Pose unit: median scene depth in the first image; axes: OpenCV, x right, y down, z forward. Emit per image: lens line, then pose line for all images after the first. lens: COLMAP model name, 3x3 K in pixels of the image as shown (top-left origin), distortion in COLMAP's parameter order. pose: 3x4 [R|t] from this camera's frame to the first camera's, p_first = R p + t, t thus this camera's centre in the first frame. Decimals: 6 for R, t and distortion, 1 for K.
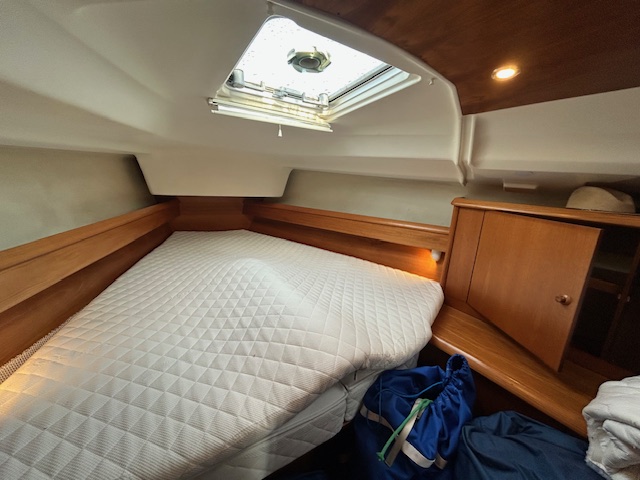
lens RADIAL K [[256.2, 0, 321.9], [0, 256.2, 236.0], [0, 0, 1]] dist [-0.001779, 0.000289]
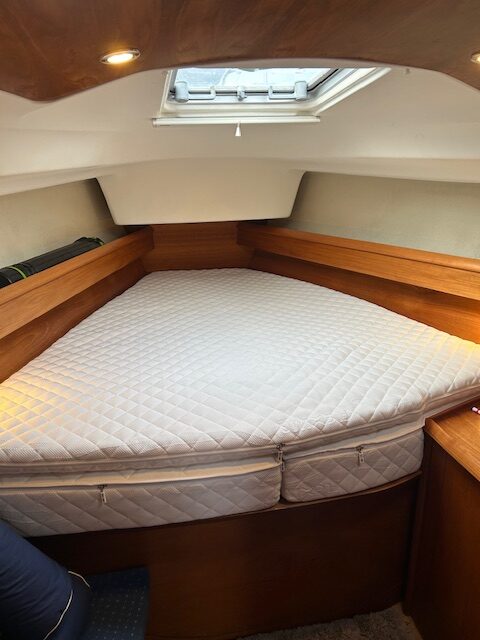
lens RADIAL K [[473.0, 0, 241.3], [0, 473.0, 323.3], [0, 0, 1]] dist [0.044180, -0.048515]
pose [[0.924655, 0.047384, -0.377845, 0.424069], [-0.006792, 0.994123, 0.108046, -0.033346], [0.380744, -0.097339, 0.919543, -0.377450]]
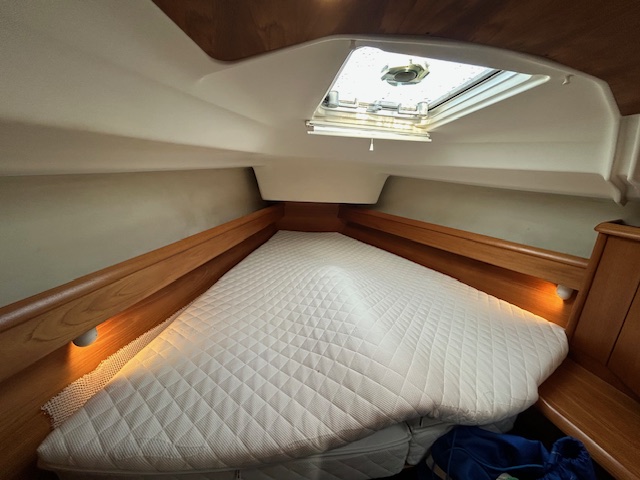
lens RADIAL K [[256.2, 0, 322.5], [0, 256.2, 236.3], [0, 0, 1]] dist [-0.001779, 0.000289]
pose [[0.925364, 0.088946, -0.368497, 0.060418], [-0.085374, 0.996009, 0.026021, -0.075476], [0.369341, 0.007382, 0.929265, 0.016375]]
